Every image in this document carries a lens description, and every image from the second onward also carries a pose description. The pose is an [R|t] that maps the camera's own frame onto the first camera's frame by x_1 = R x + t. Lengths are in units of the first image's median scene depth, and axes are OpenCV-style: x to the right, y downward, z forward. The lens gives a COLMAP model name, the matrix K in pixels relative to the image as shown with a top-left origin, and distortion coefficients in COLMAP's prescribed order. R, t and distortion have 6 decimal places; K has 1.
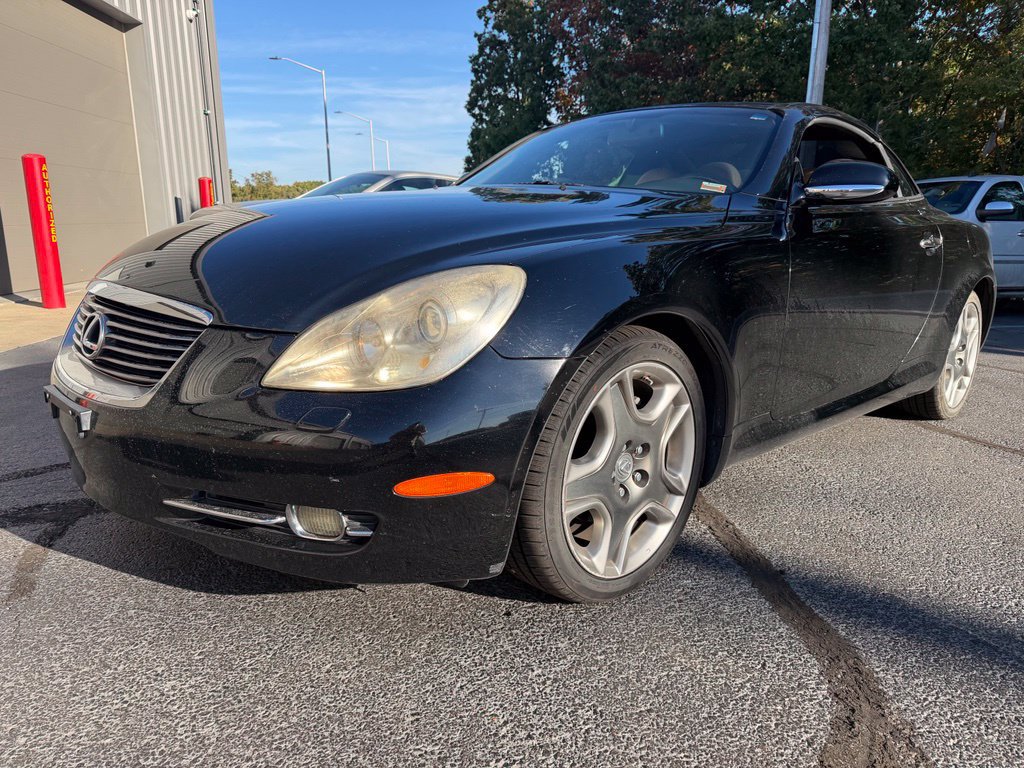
lens RADIAL K [[713.4, 0, 511.4], [0, 713.4, 390.8], [0, 0, 1]] dist [0.020852, -0.022285]
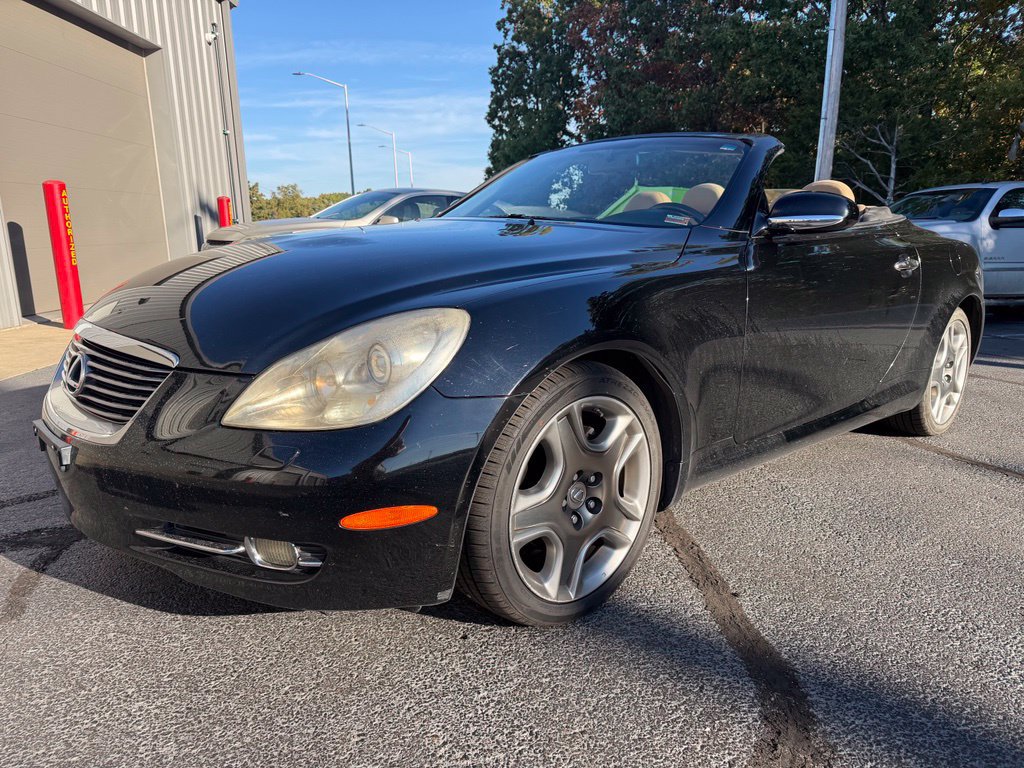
lens RADIAL K [[713.4, 0, 516.4], [0, 713.4, 393.6], [0, 0, 1]] dist [0.020852, -0.022285]
pose [[0.999548, -0.008826, -0.028739, 0.100529], [0.008620, 0.999936, -0.007280, -0.034886], [0.028802, 0.007029, 0.999560, -0.046097]]
